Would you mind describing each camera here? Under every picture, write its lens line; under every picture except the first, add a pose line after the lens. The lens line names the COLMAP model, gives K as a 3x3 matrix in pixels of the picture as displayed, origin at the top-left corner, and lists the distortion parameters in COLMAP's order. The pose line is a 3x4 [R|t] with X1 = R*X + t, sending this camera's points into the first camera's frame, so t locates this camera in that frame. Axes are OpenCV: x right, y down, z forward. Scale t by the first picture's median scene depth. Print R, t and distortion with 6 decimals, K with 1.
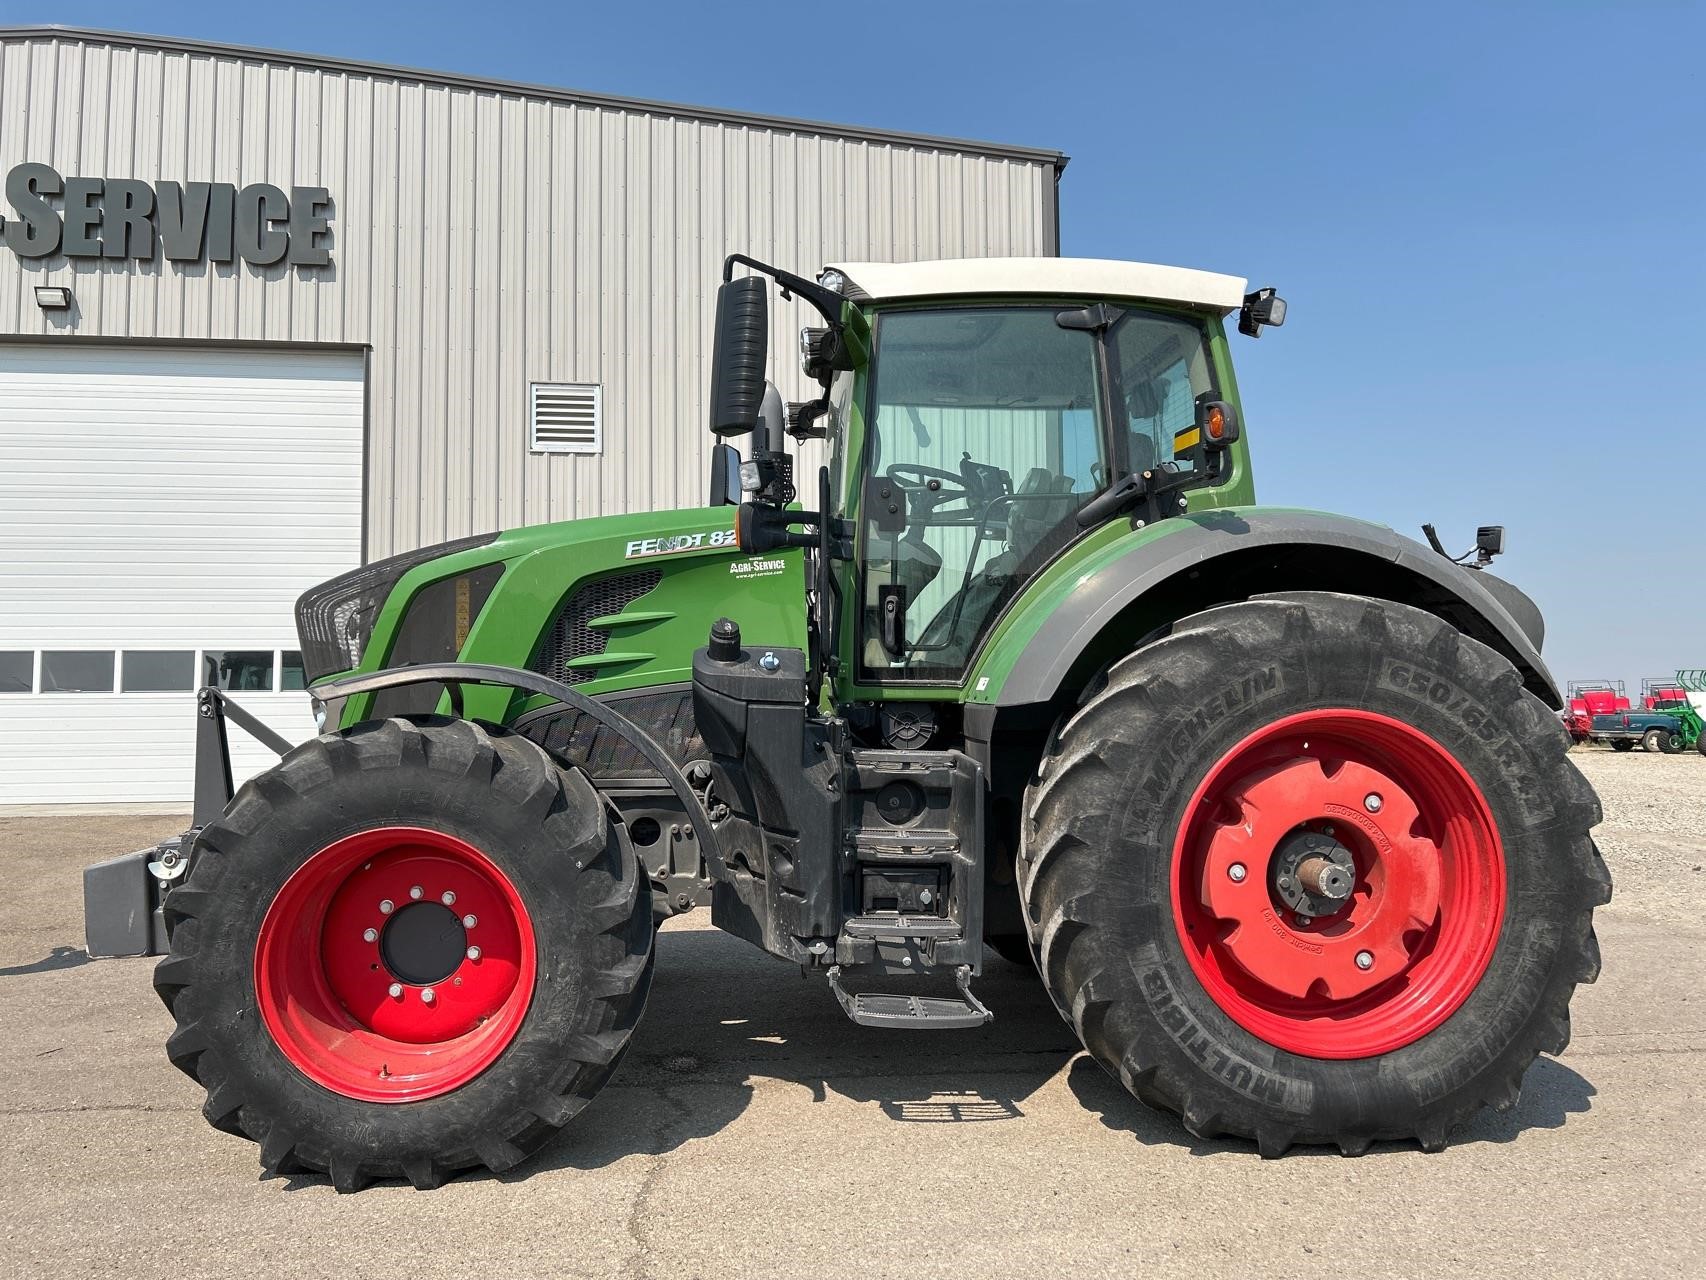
lens RADIAL K [[1280.1, 0, 851.5], [0, 1280.1, 642.9], [0, 0, 1]] dist [0.062078, -0.079973]
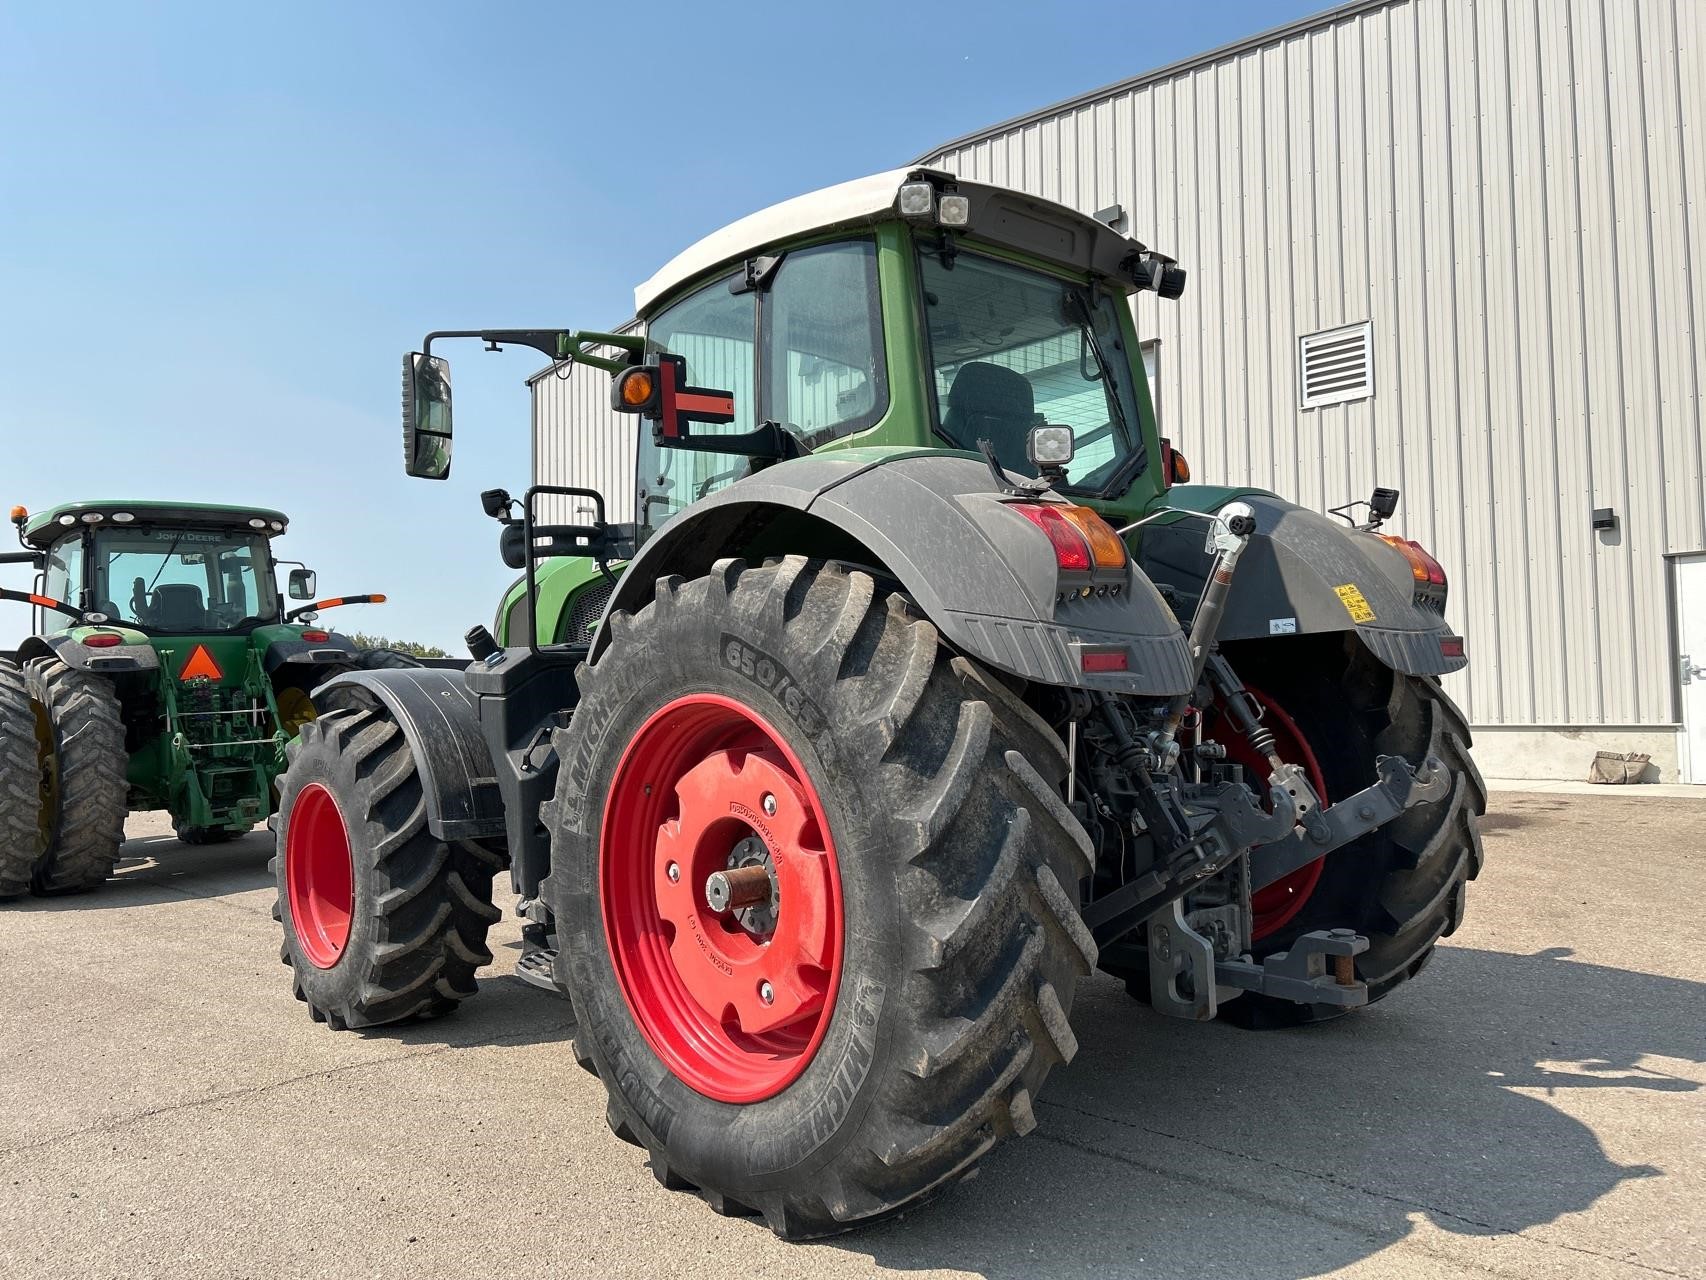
lens RADIAL K [[1277.4, 0, 847.7], [0, 1277.4, 631.2], [0, 0, 1]] dist [0.146692, -0.376550]
pose [[0.600452, -0.050791, -0.798046, 1.122792], [0.064156, 0.997824, -0.015234, 0.028202], [0.797083, -0.042052, 0.602404, 0.553445]]
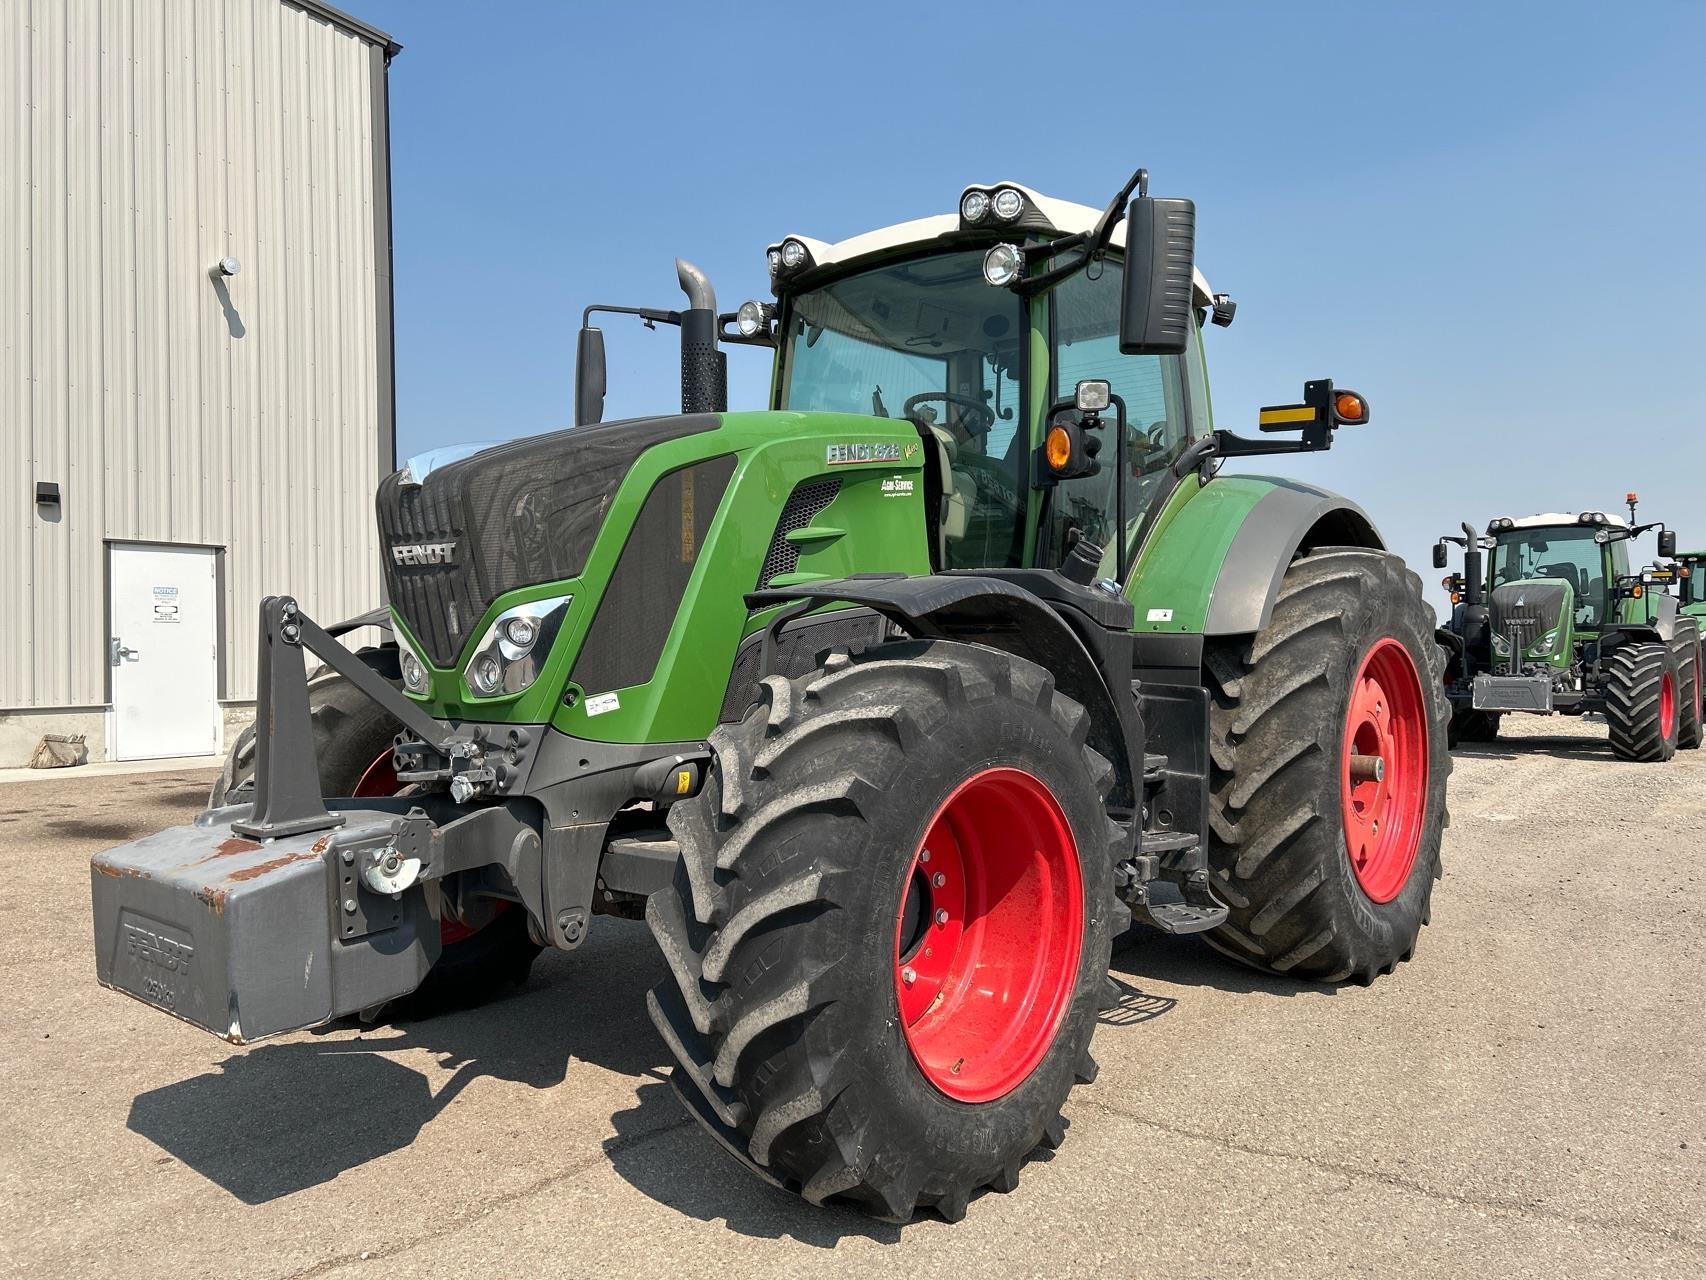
lens RADIAL K [[1280.1, 0, 851.5], [0, 1280.1, 642.9], [0, 0, 1]] dist [0.062078, -0.079973]
pose [[0.706896, 0.009700, 0.707251, -0.921189], [-0.034835, 0.999170, 0.021114, 0.043606], [-0.706459, -0.039562, 0.706647, 0.445265]]
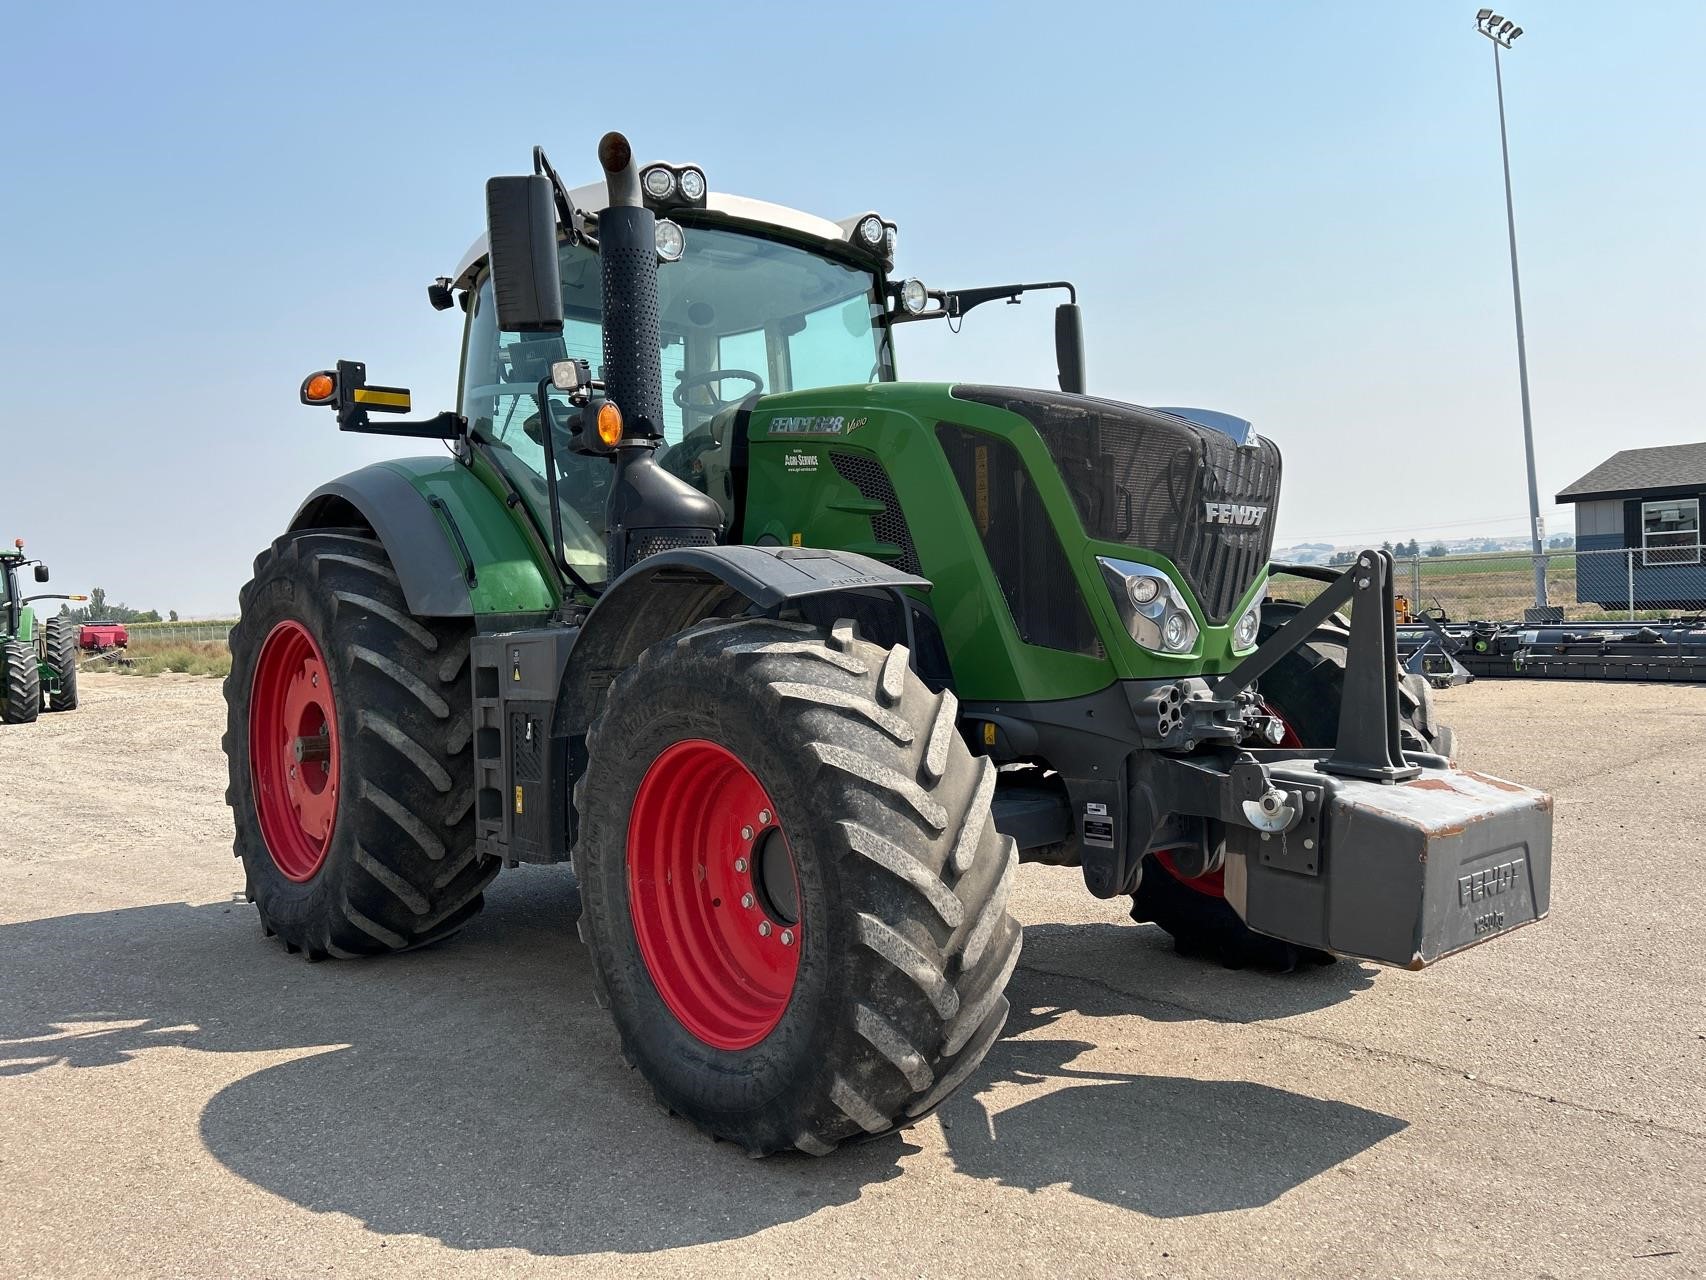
lens RADIAL K [[1280.1, 0, 851.5], [0, 1280.1, 642.9], [0, 0, 1]] dist [0.062078, -0.079973]
pose [[-0.604365, 0.009235, 0.796654, -1.065551], [0.005905, 0.999957, -0.007111, 0.105758], [-0.796686, 0.000406, -0.604393, 1.994074]]
